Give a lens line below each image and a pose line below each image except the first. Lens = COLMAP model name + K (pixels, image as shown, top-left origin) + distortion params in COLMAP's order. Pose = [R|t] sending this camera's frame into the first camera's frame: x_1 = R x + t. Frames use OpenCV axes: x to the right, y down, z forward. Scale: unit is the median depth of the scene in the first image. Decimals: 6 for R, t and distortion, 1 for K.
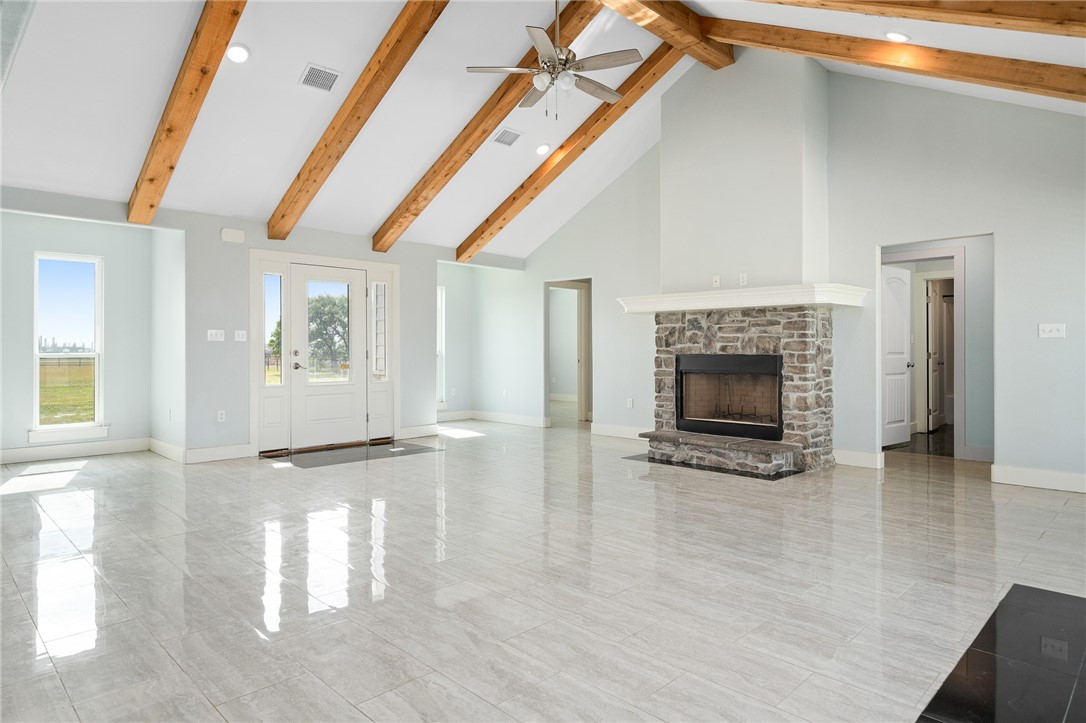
lens RADIAL K [[638.7, 0, 538.6], [0, 638.7, 360.3], [0, 0, 1]] dist [0.006265, -0.000524]
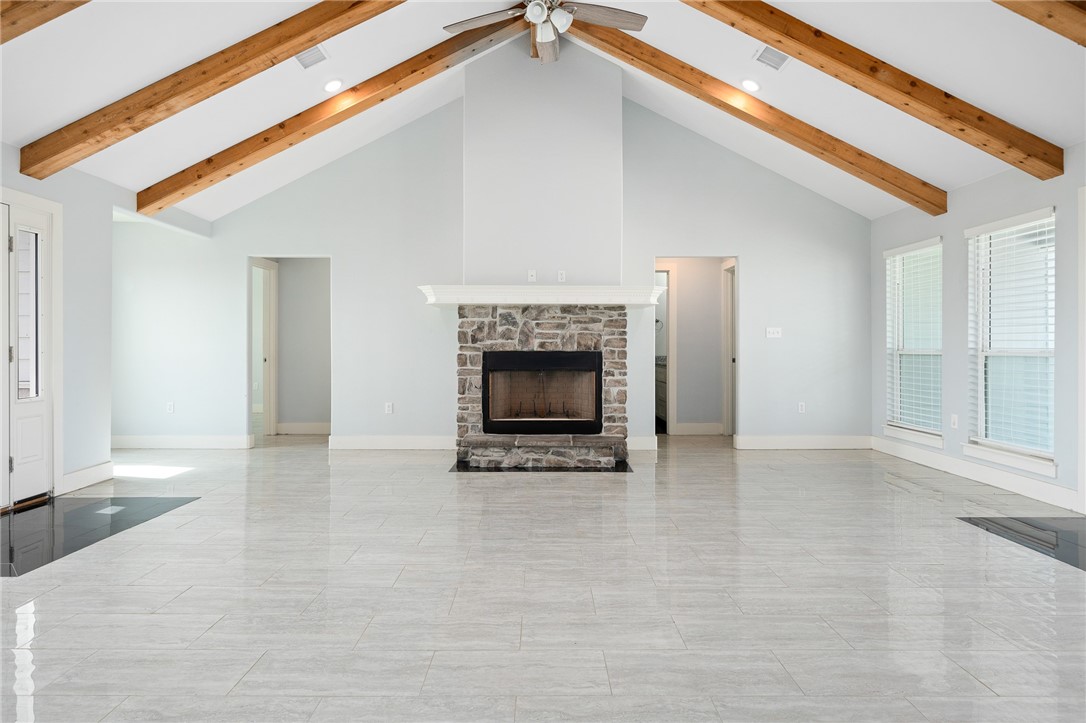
lens RADIAL K [[638.7, 0, 541.3], [0, 638.7, 352.5], [0, 0, 1]] dist [0.006265, -0.000524]
pose [[0.704634, -0.005753, 0.709548, -0.410934], [0.009726, 0.999952, -0.001550, -0.005581], [-0.709504, 0.007993, 0.704656, 0.317677]]
